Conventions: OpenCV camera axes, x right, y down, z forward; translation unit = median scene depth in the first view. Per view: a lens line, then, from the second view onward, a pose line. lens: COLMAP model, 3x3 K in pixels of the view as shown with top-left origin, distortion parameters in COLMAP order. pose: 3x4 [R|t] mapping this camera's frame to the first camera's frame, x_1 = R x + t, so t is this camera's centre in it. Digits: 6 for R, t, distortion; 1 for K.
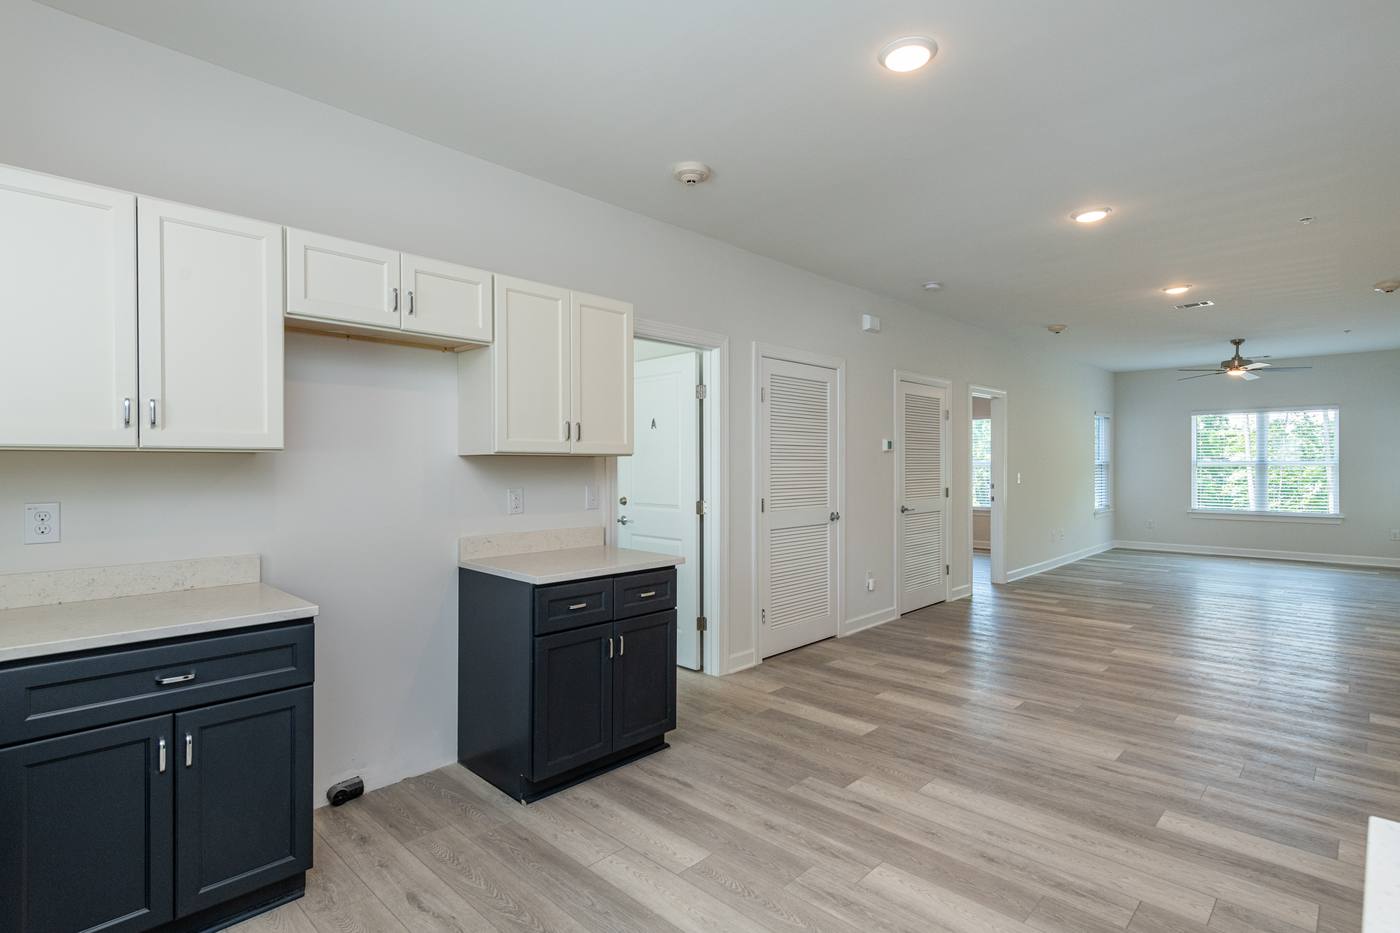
lens RADIAL K [[673.5, 0, 707.1], [0, 673.5, 468.0], [0, 0, 1]] dist [0.007177, -0.001170]
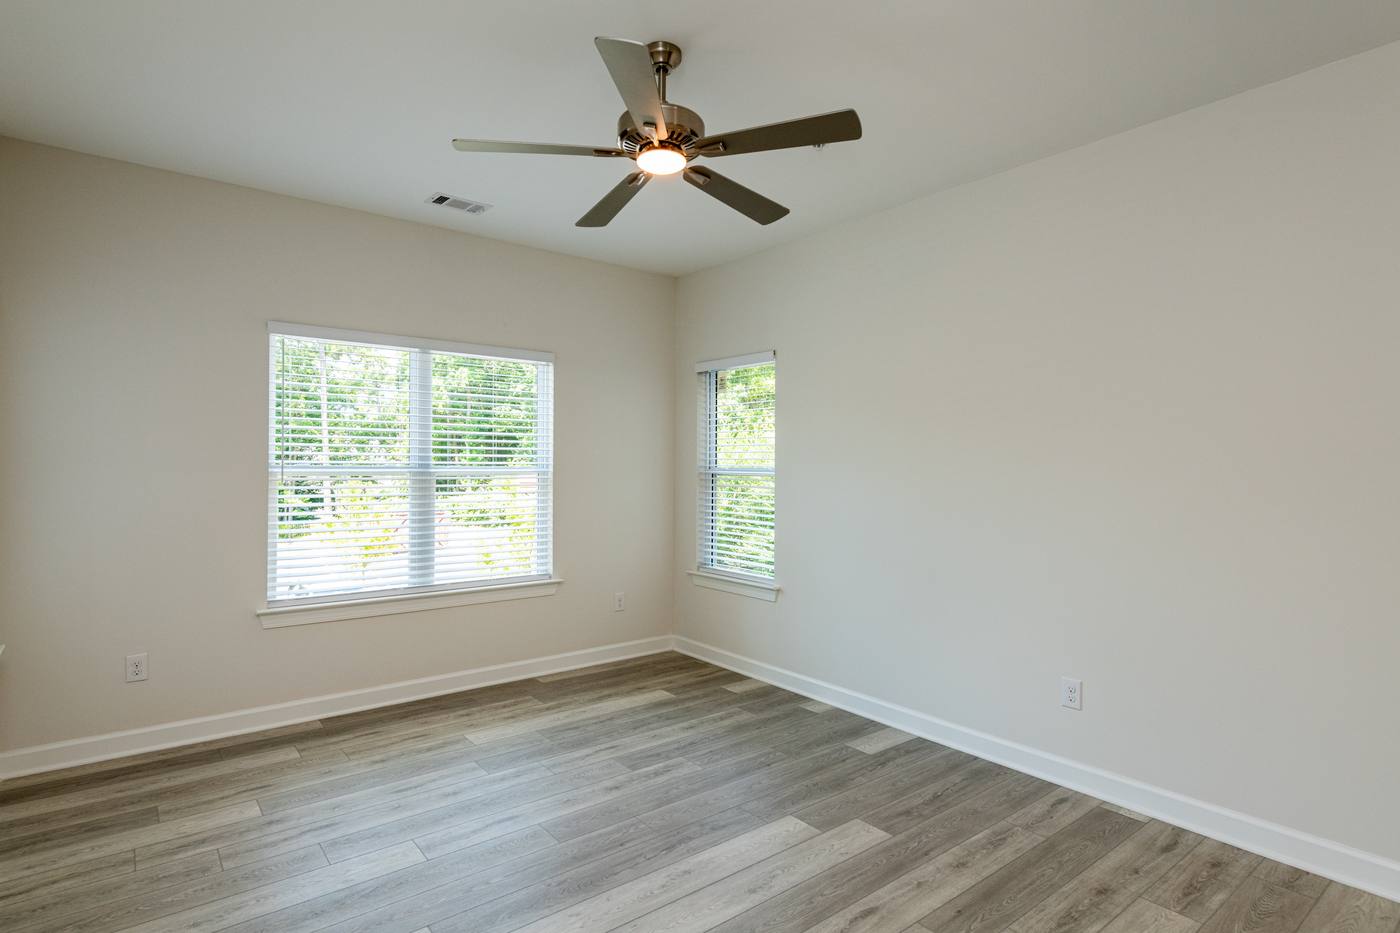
lens RADIAL K [[723.8, 0, 704.3], [0, 723.8, 468.0], [0, 0, 1]] dist [0.028454, -0.014390]
pose [[0.117420, 0.003502, 0.993076, 0.395972], [-0.004501, 0.999985, -0.002995, -0.008951], [-0.993072, -0.004118, 0.117434, 0.779739]]
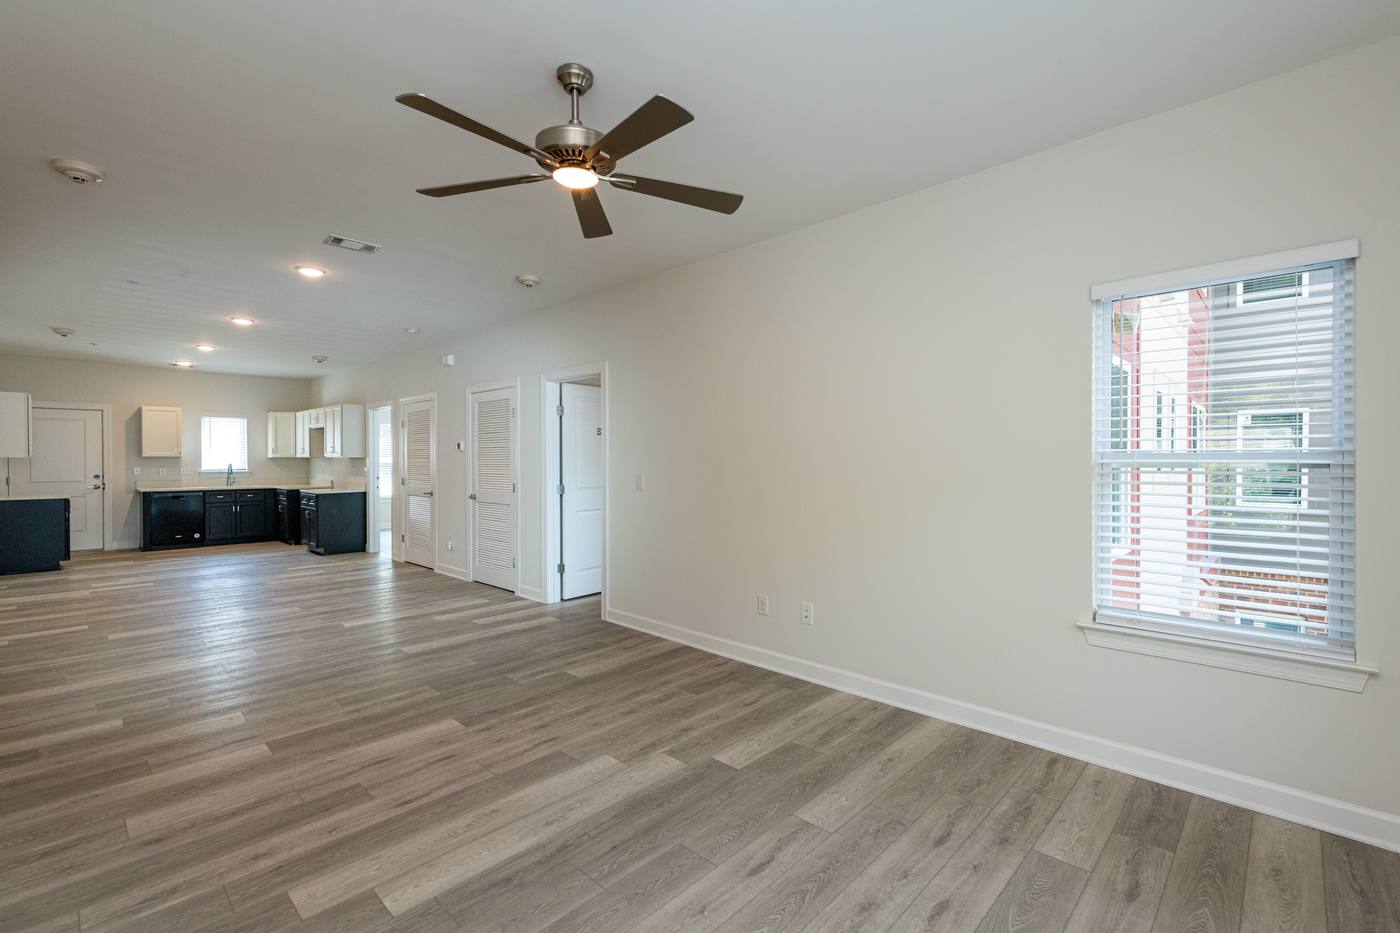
lens RADIAL K [[612.7, 0, 705.6], [0, 612.7, 460.1], [0, 0, 1]] dist [0.029526, -0.007422]
pose [[0.020385, -0.001257, -0.999791, 0.889430], [-0.000382, 0.999999, -0.001265, -0.006483], [0.999792, 0.000407, 0.020385, 0.870508]]
